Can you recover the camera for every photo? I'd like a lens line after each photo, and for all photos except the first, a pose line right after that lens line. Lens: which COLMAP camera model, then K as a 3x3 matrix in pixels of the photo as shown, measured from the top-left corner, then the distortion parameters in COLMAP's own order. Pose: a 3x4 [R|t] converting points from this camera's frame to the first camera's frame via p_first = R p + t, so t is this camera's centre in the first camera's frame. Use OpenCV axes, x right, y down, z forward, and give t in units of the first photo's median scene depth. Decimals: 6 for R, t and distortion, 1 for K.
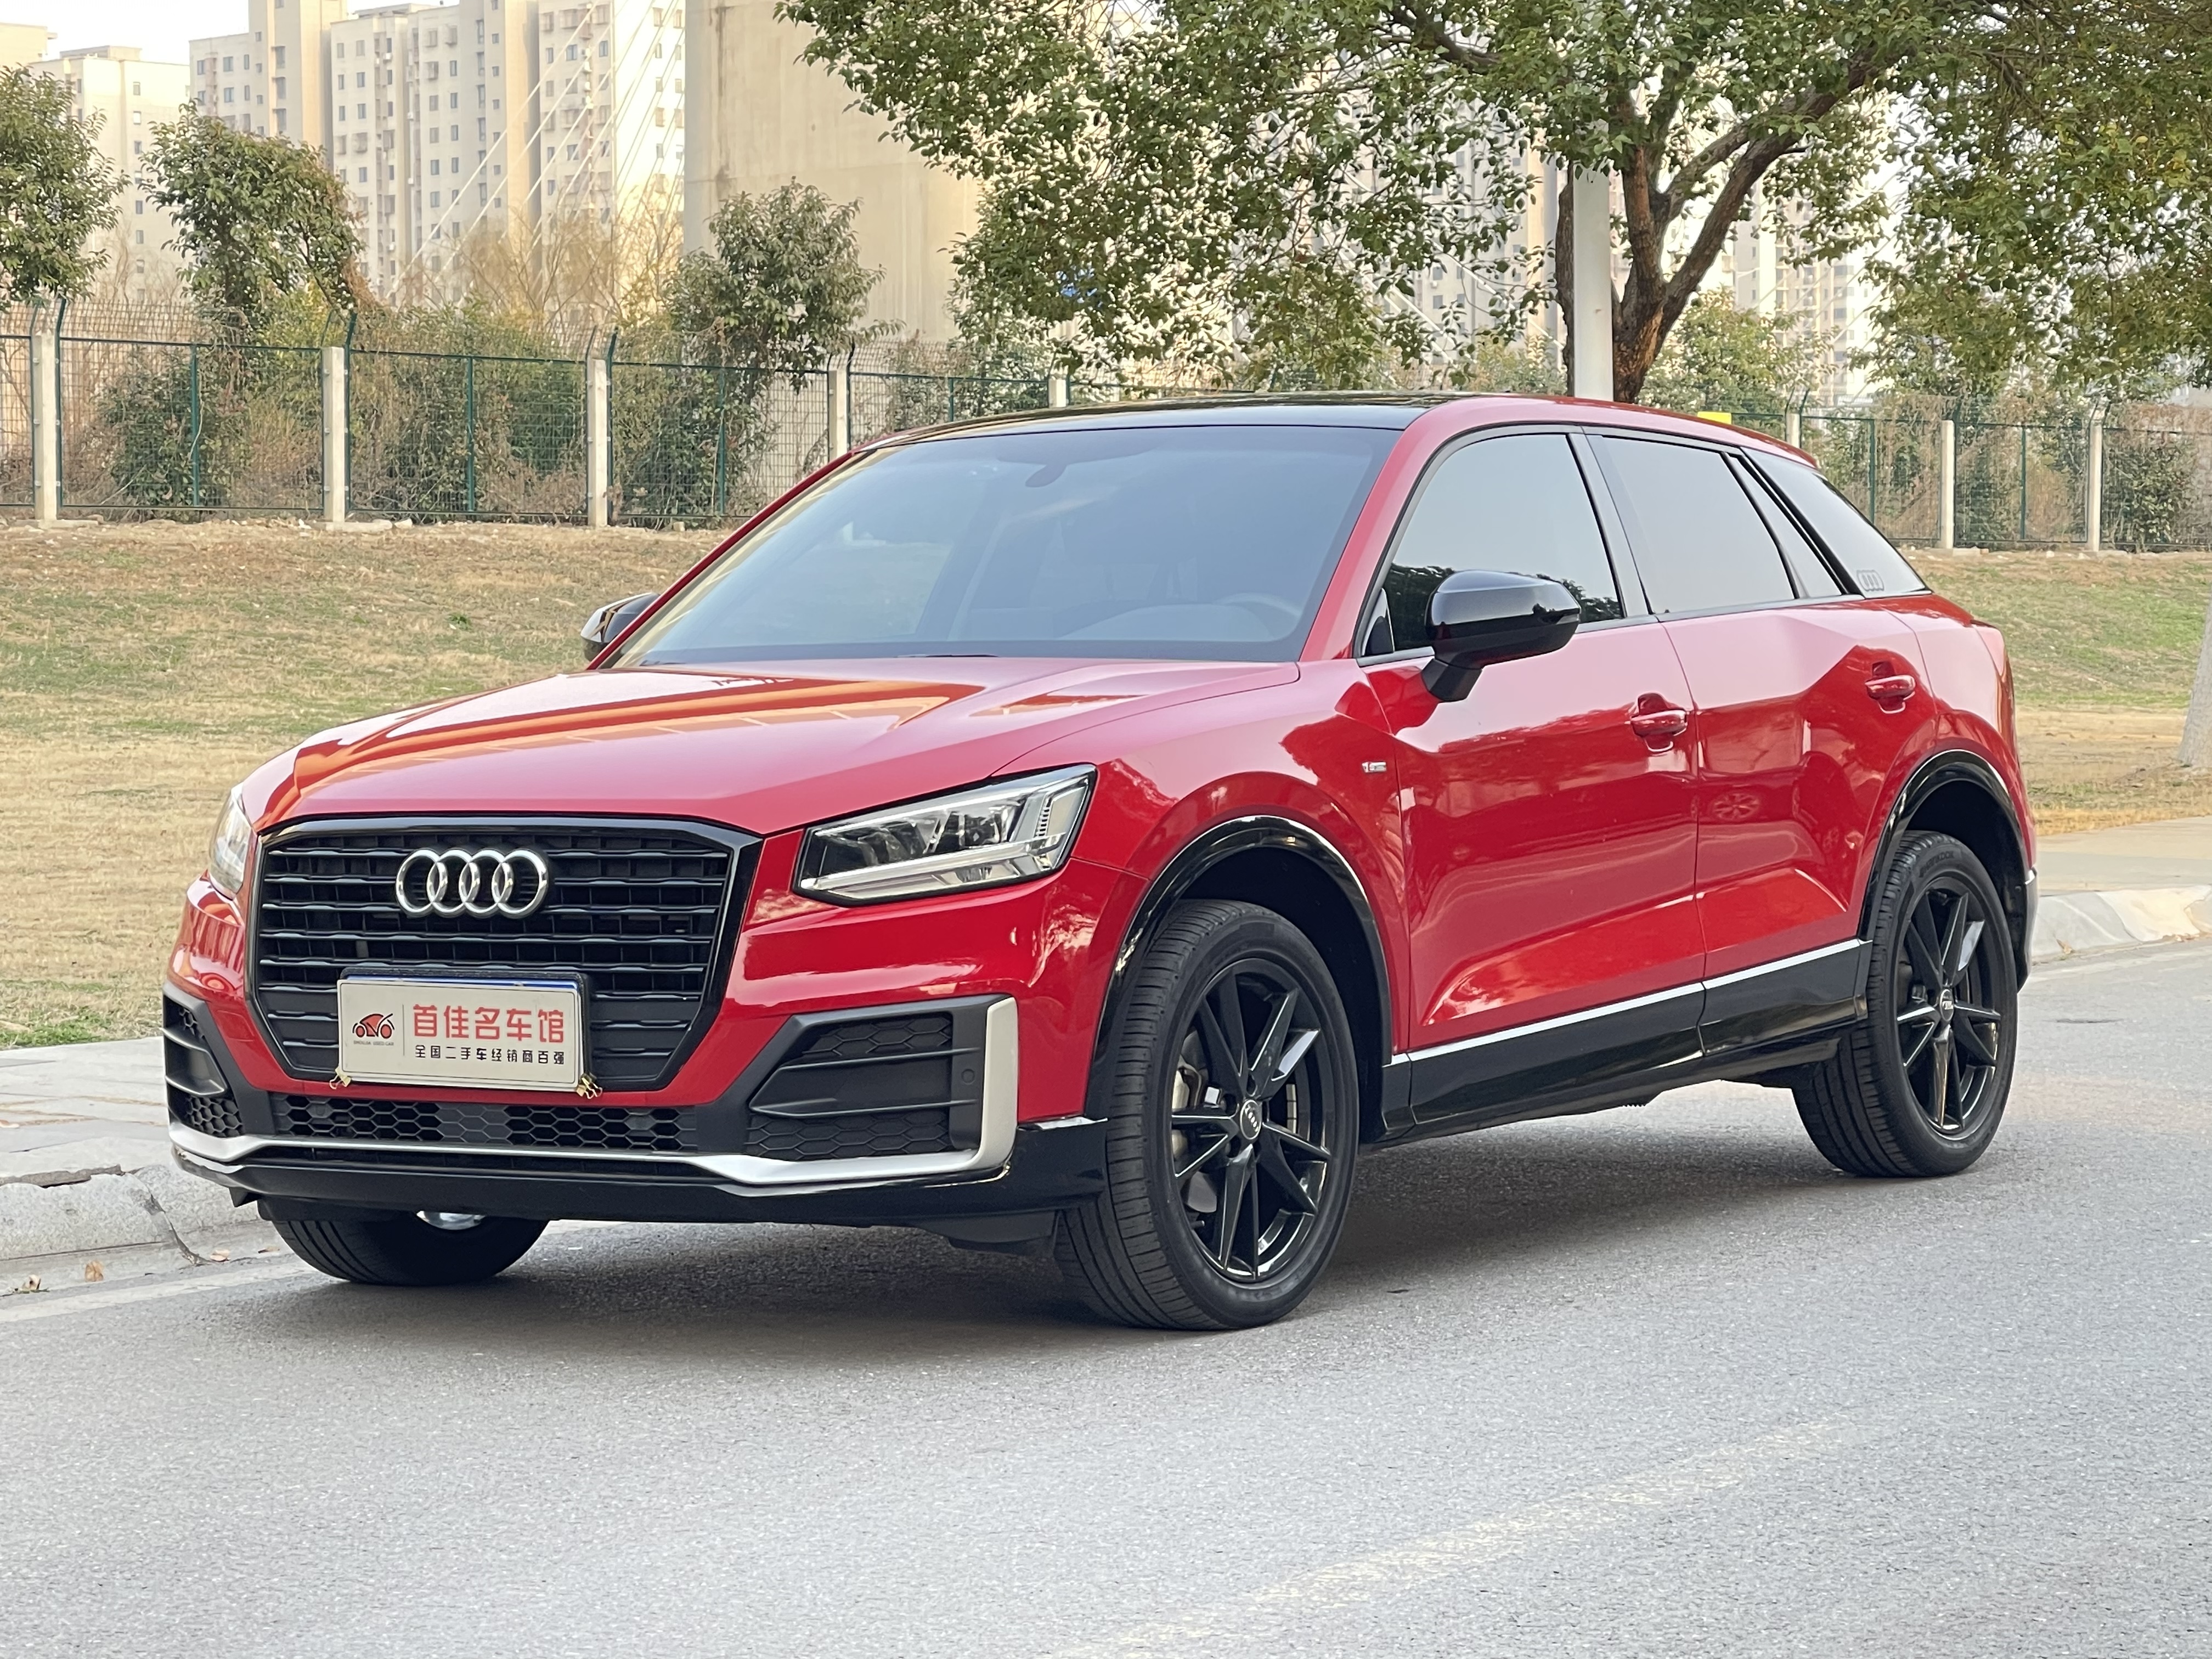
lens RADIAL K [[5615.5, 0, 1108.3], [0, 5615.5, 825.4], [0, 0, 1]] dist [0.187446, 0.000000]
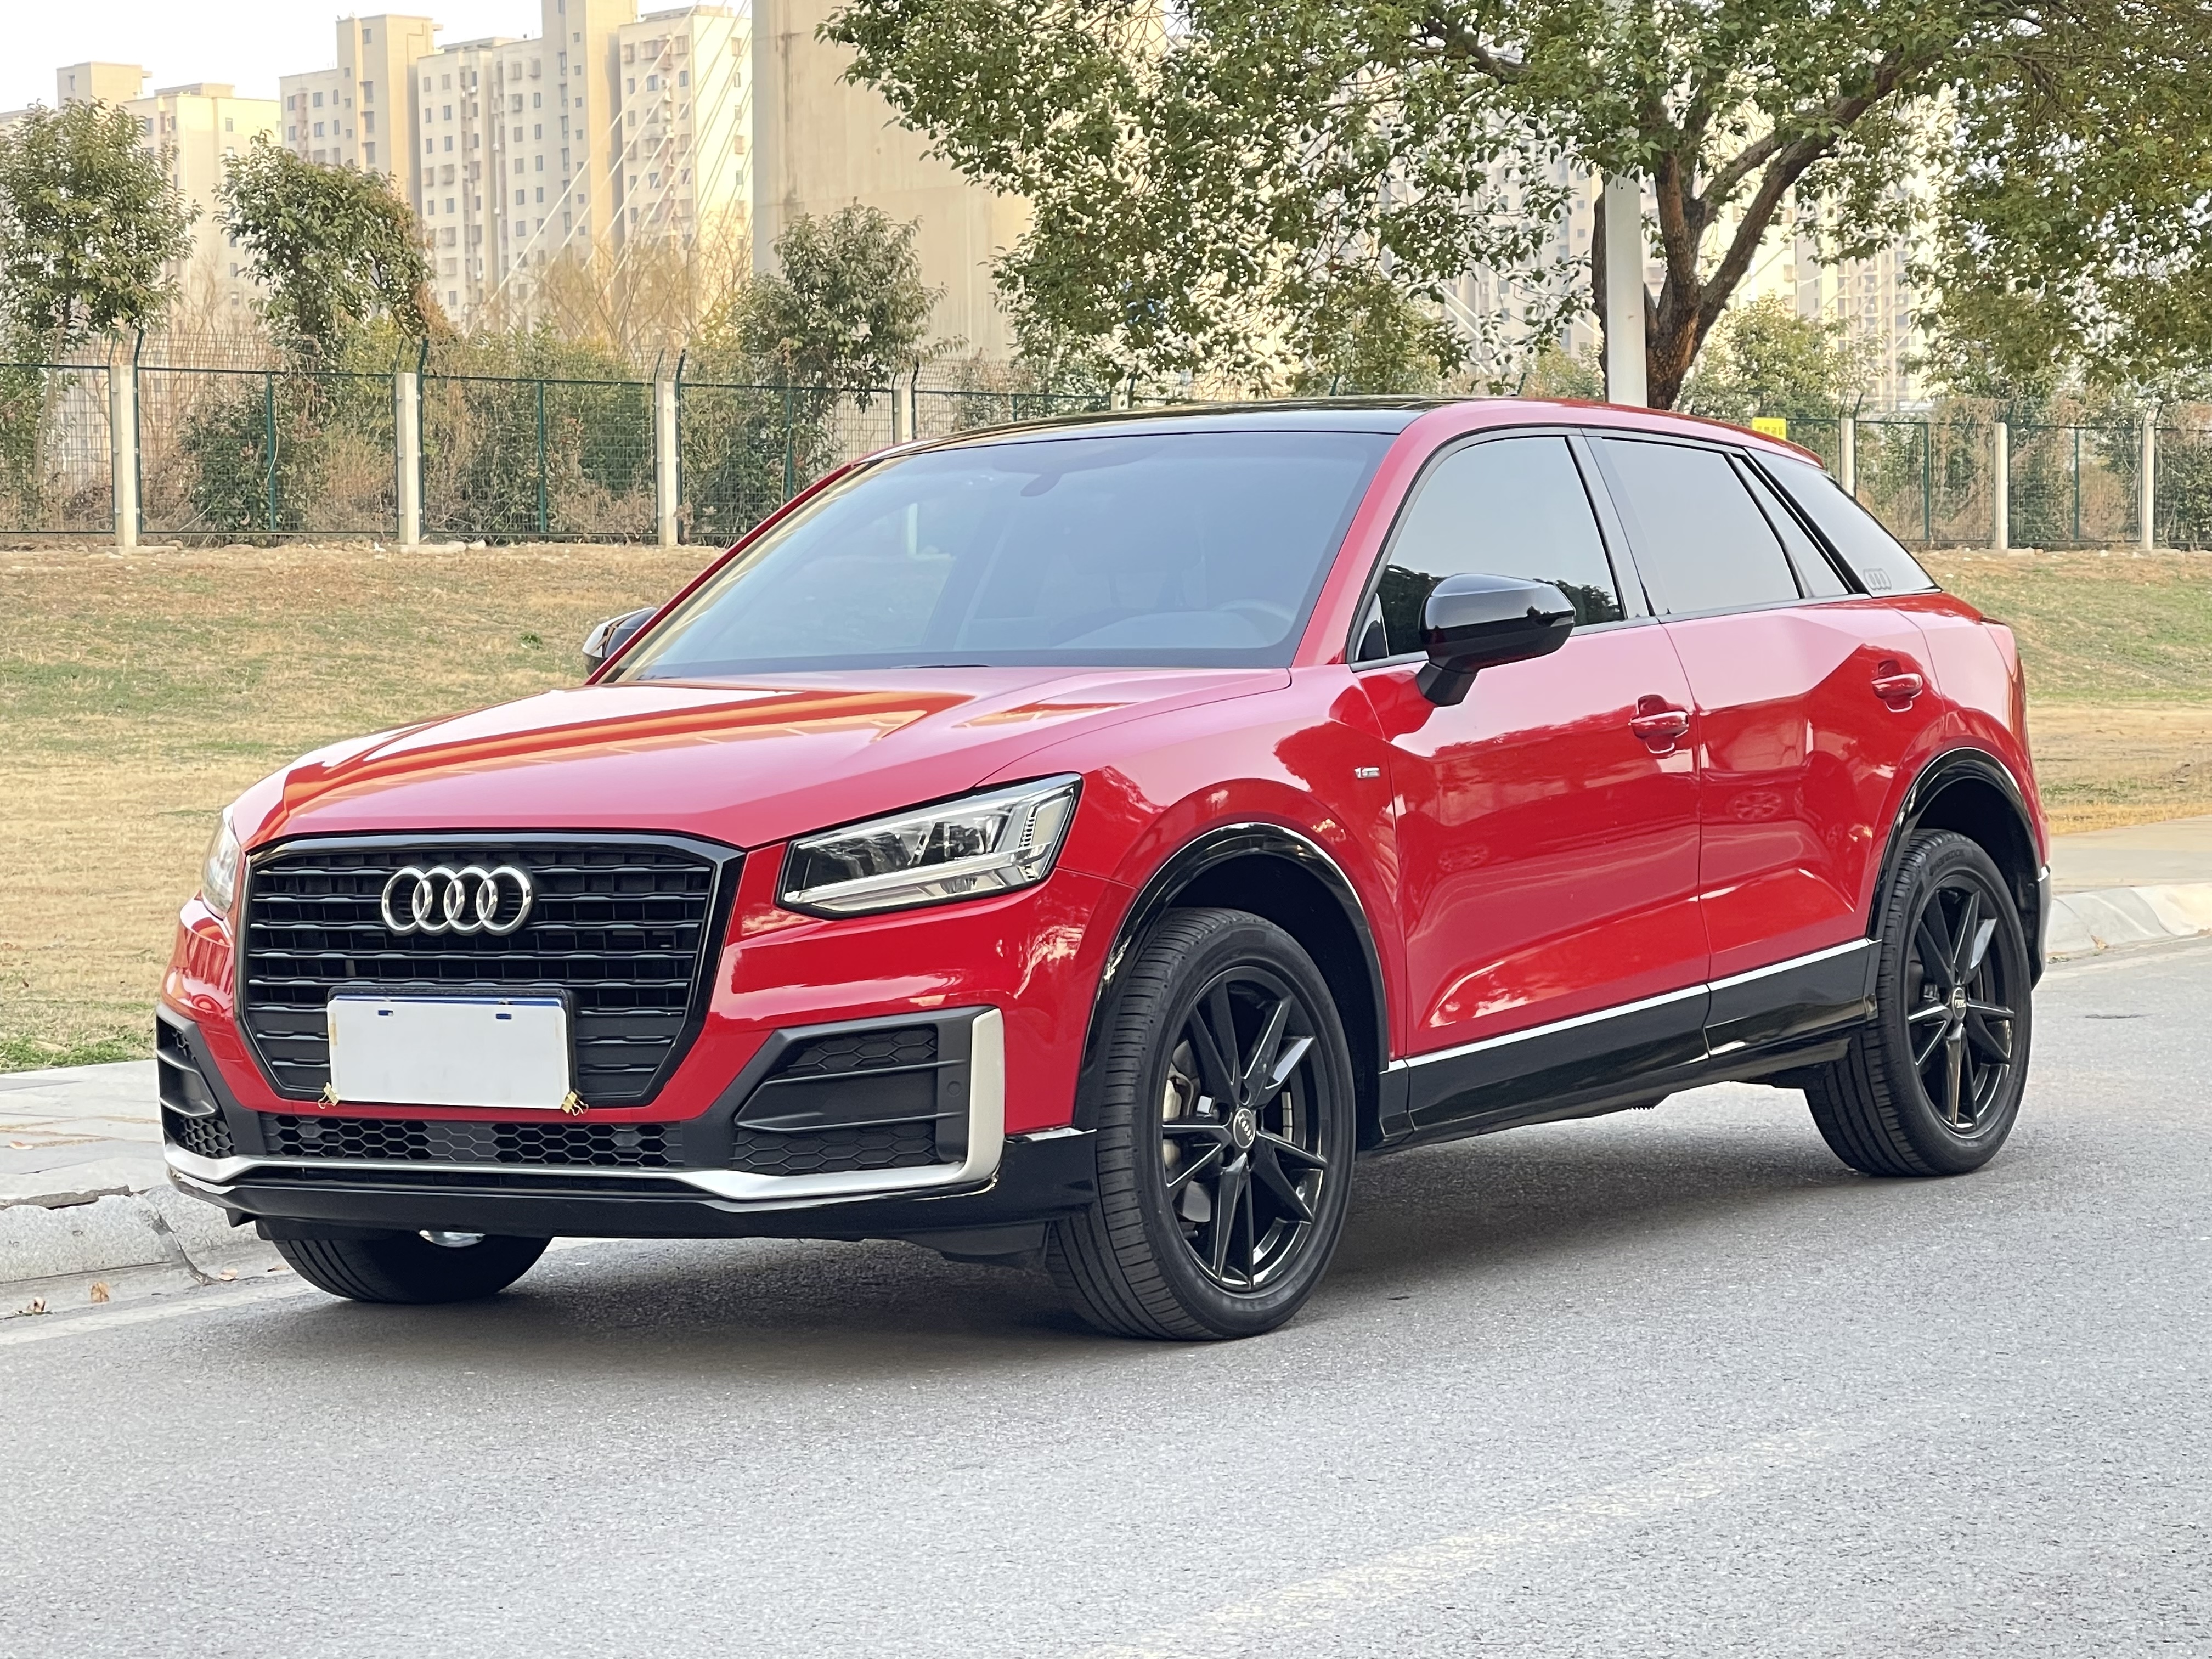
lens RADIAL K [[5509.9, 0, 1104.7], [0, 5509.9, 834.1], [0, 0, 1]] dist [0.180388, 0.000000]
pose [[0.999809, -0.012627, -0.014907, 0.015886], [0.012629, 0.999920, 0.000064, -0.000092], [0.014905, -0.000253, 0.999889, 0.023617]]
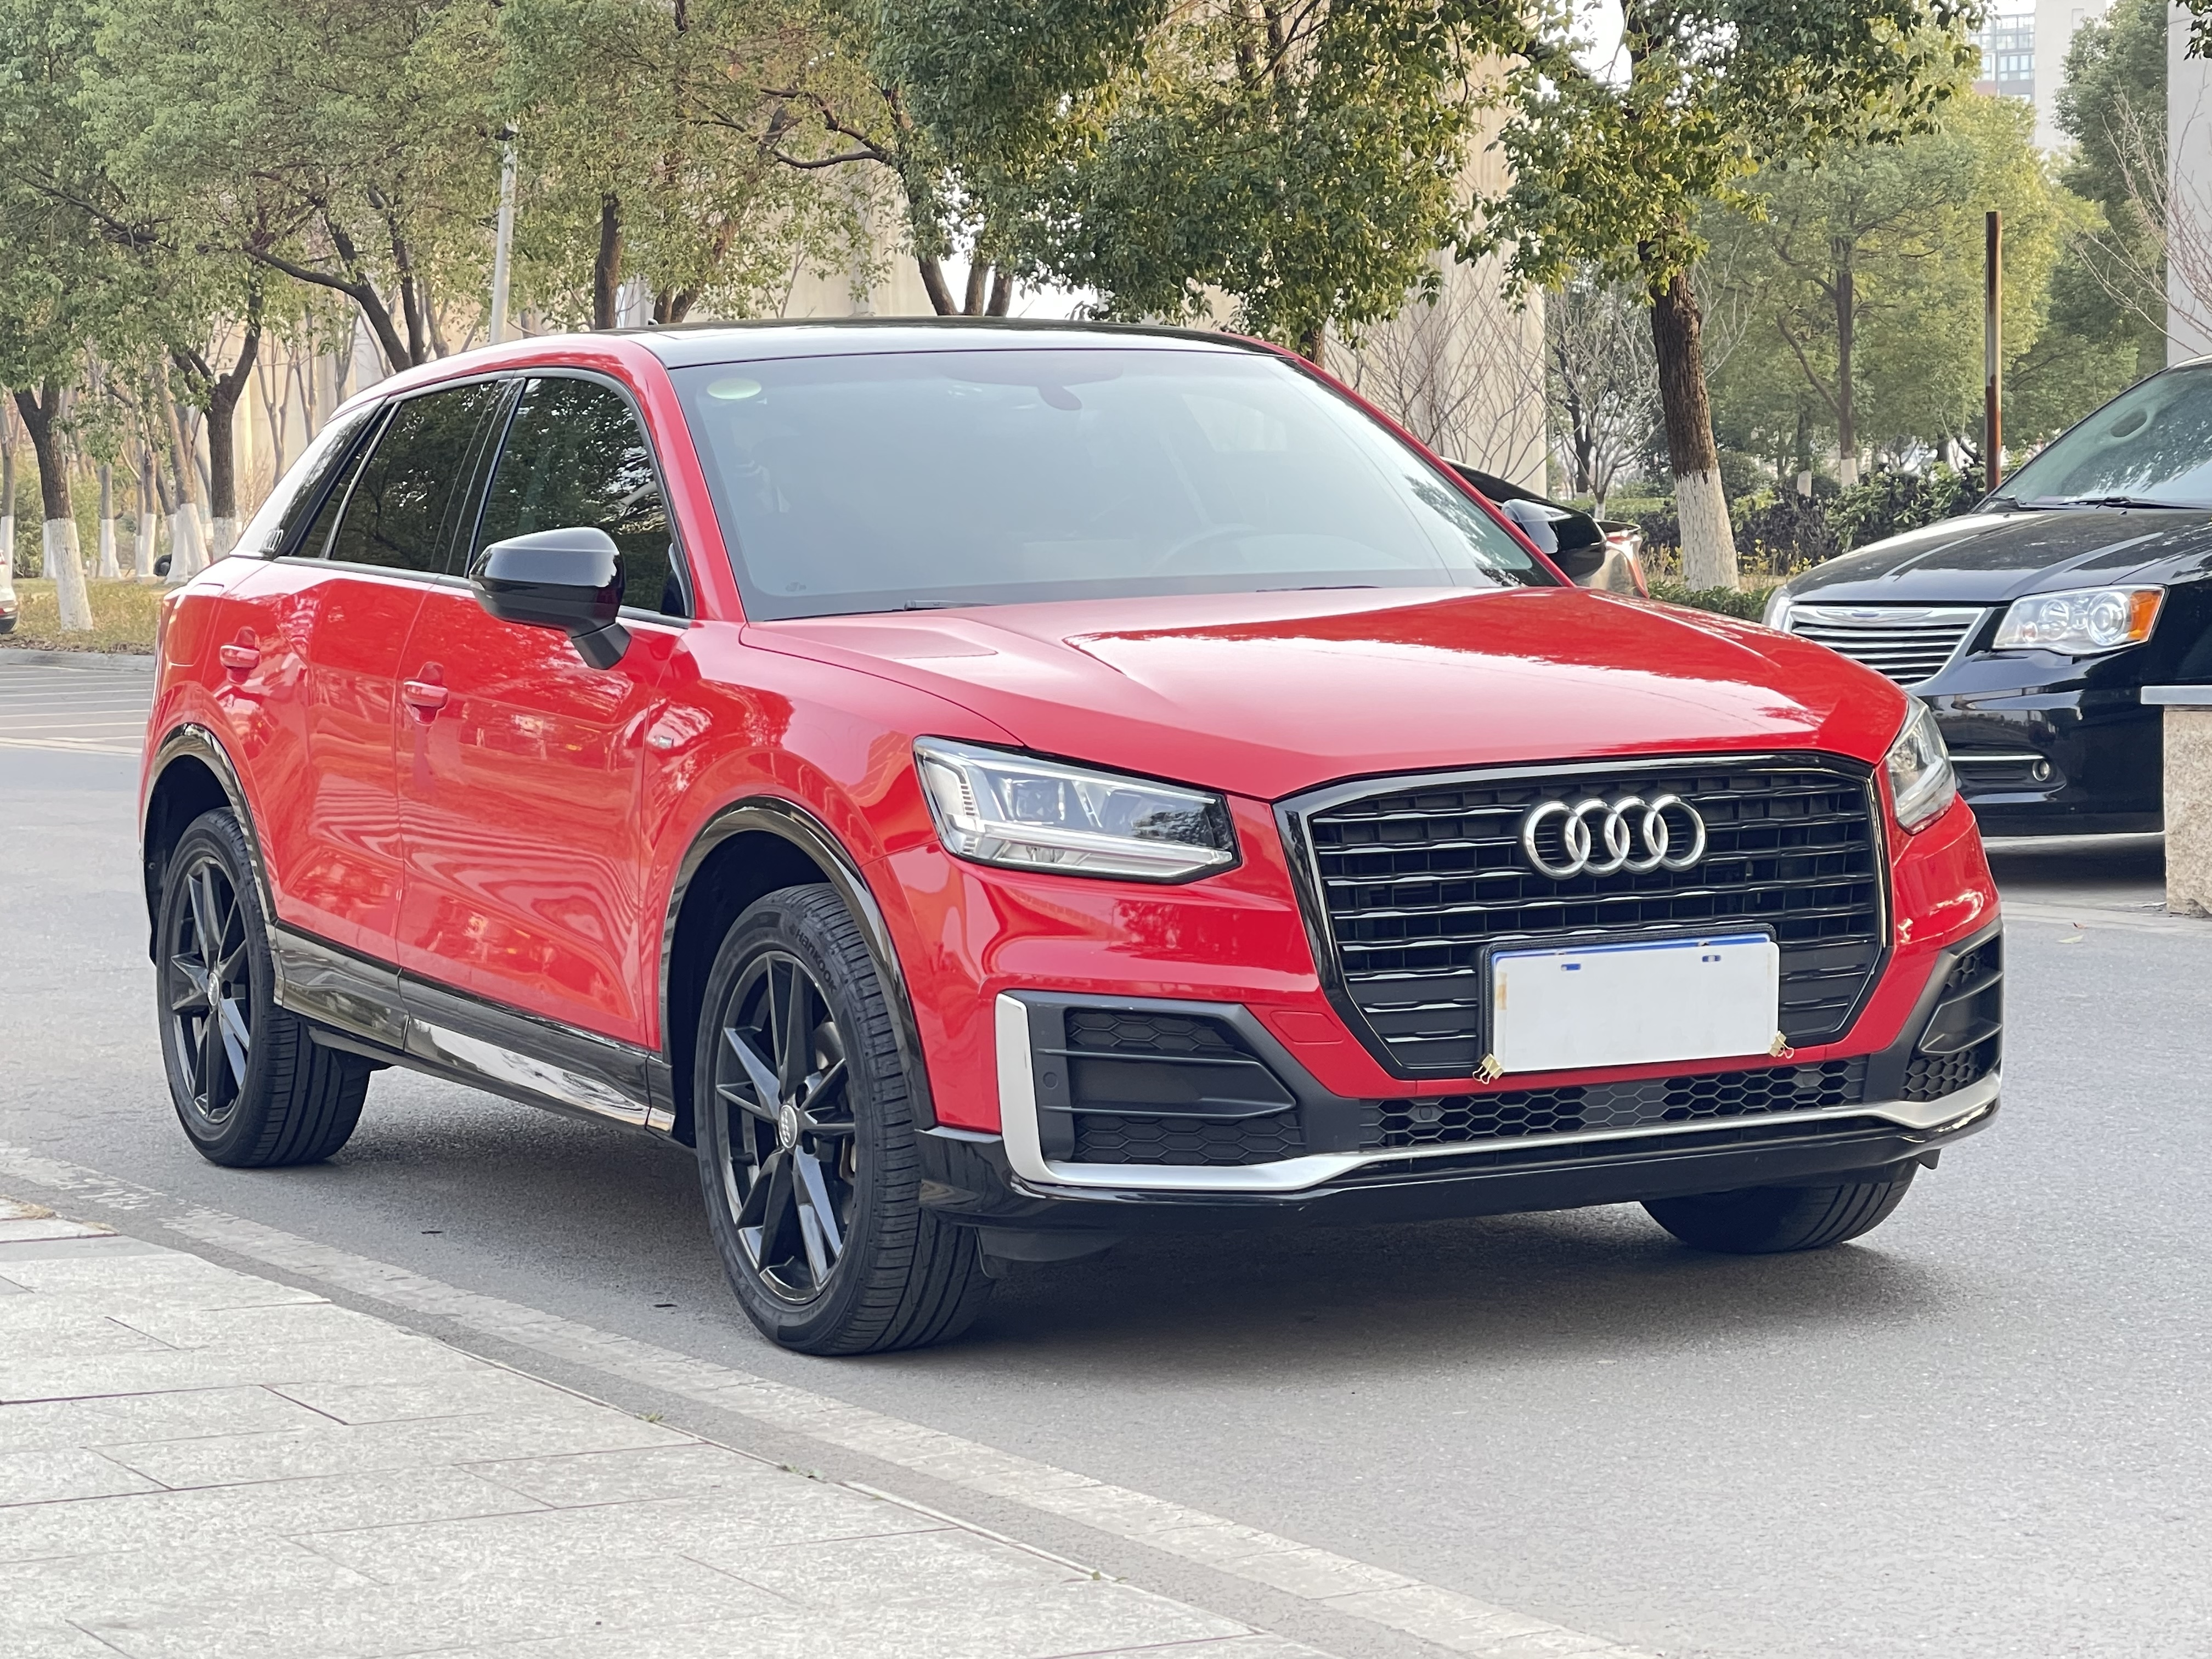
lens RADIAL K [[5147.1, 0, 1108.2], [0, 5147.1, 830.7], [0, 0, 1]] dist [0.015200, 0.000000]
pose [[0.504091, -0.045989, 0.862425, -0.837357], [0.049373, 0.998483, 0.024386, -0.014181], [-0.862238, 0.030288, 0.505597, 0.639370]]
